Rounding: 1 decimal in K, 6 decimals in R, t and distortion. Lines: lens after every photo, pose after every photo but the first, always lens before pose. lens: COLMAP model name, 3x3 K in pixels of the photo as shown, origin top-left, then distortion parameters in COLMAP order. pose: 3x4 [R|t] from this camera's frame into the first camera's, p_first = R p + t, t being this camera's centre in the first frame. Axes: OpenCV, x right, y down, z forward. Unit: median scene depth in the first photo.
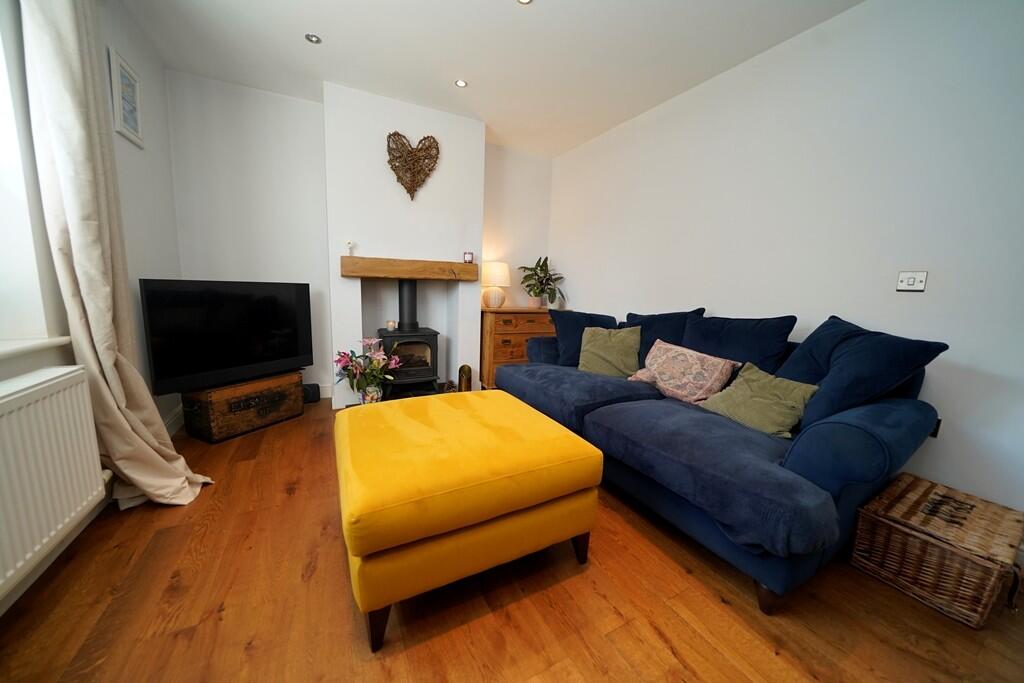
lens RADIAL K [[355.1, 0, 512.0], [0, 355.1, 341.5], [0, 0, 1]] dist [-0.023860, 0.000014]
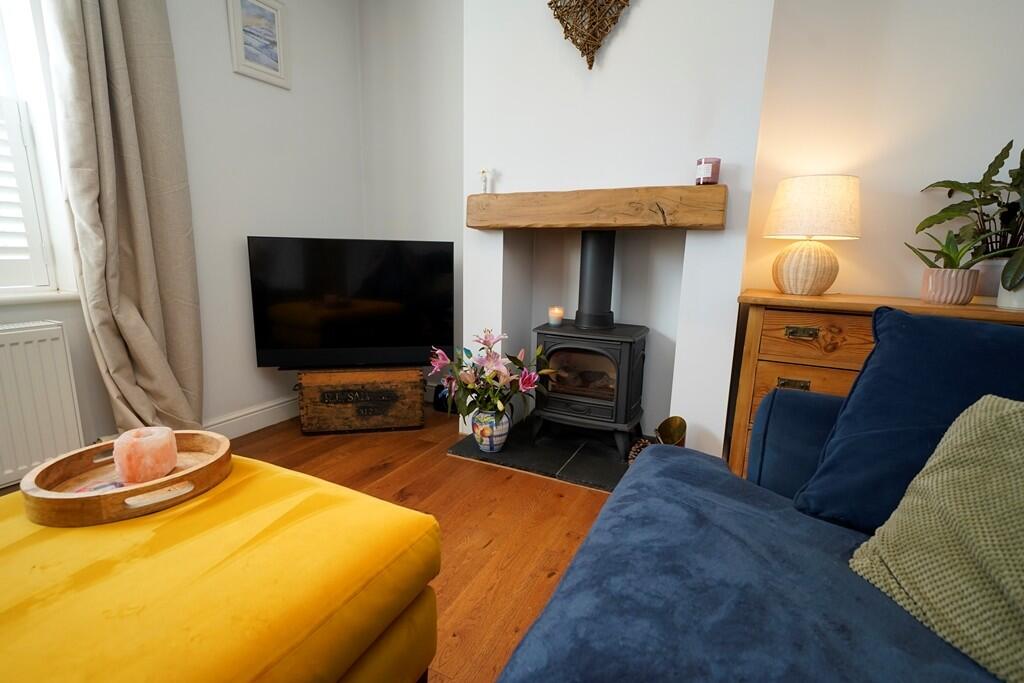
lens RADIAL K [[490.2, 0, 512.0], [0, 490.2, 341.5], [0, 0, 1]] dist [0.010788, -0.000195]
pose [[0.586143, 0.132260, -0.799339, 0.267319], [-0.120105, 0.989870, 0.075714, -0.059515], [0.801256, 0.051625, 0.596091, 0.534844]]
